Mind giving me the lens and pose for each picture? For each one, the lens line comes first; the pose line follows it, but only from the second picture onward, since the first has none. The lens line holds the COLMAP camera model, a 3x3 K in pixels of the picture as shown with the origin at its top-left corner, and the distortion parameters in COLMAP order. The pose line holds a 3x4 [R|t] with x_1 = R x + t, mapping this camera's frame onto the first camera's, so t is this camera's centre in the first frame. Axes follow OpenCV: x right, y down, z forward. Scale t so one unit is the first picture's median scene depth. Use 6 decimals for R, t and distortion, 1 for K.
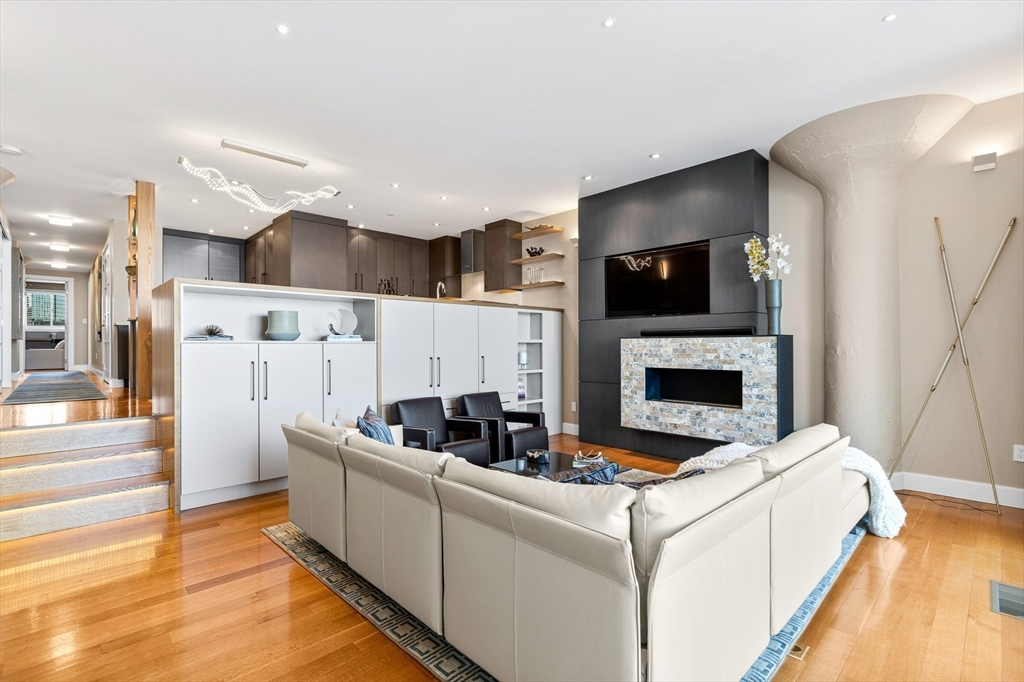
lens RADIAL K [[475.2, 0, 512.9], [0, 475.2, 344.0], [0, 0, 1]] dist [-0.000979, 0.001807]
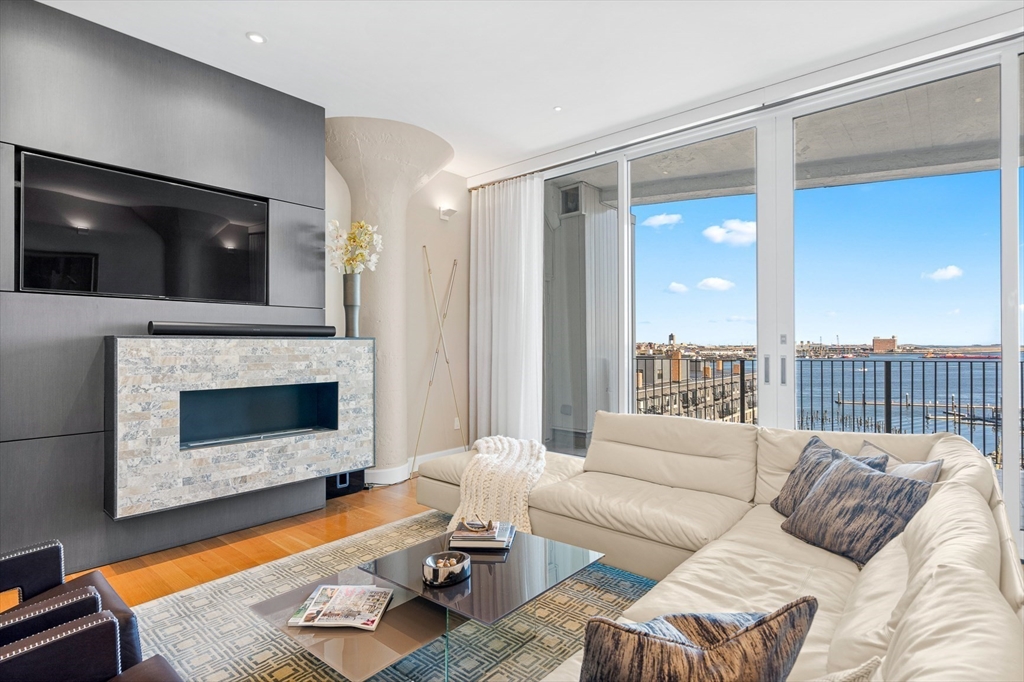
lens RADIAL K [[509.5, 0, 509.0], [0, 509.5, 342.5], [0, 0, 1]] dist [0.004601, 0.000461]
pose [[-0.077561, 0.008351, 0.996953, -0.331793], [0.003266, 0.999962, -0.008122, -0.001491], [-0.996982, 0.002626, -0.077586, 0.651781]]
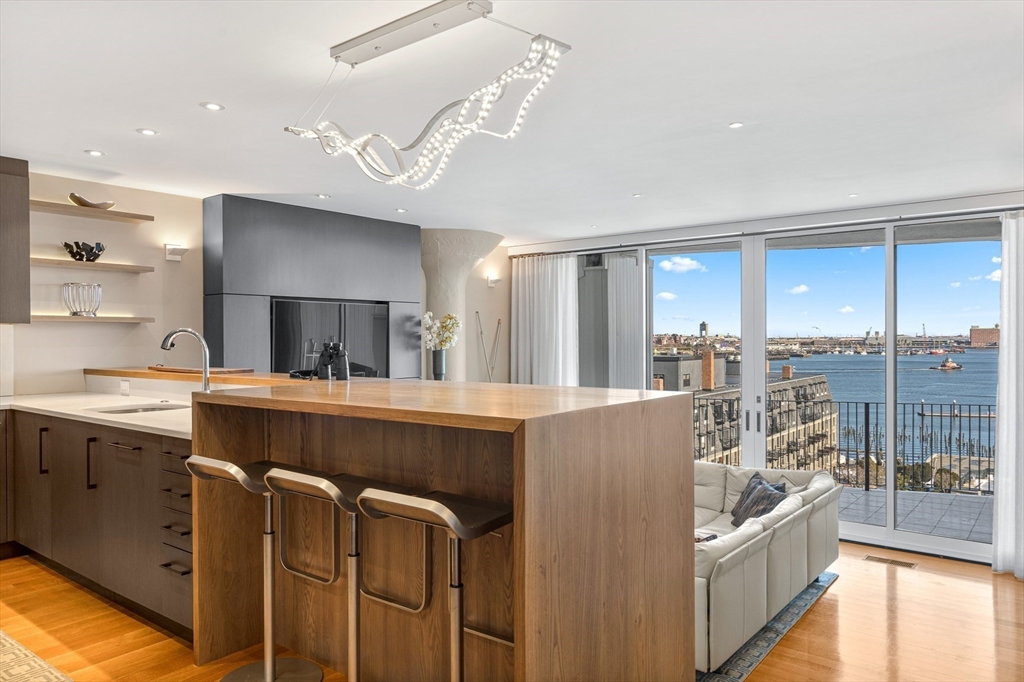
lens RADIAL K [[694.6, 0, 510.3], [0, 694.6, 344.4], [0, 0, 1]] dist [0.007593, -0.001287]
pose [[-0.115888, -0.004370, 0.993253, -0.939577], [0.006075, 0.999968, 0.005109, -0.129370], [-0.993244, 0.006627, -0.115858, 0.848401]]
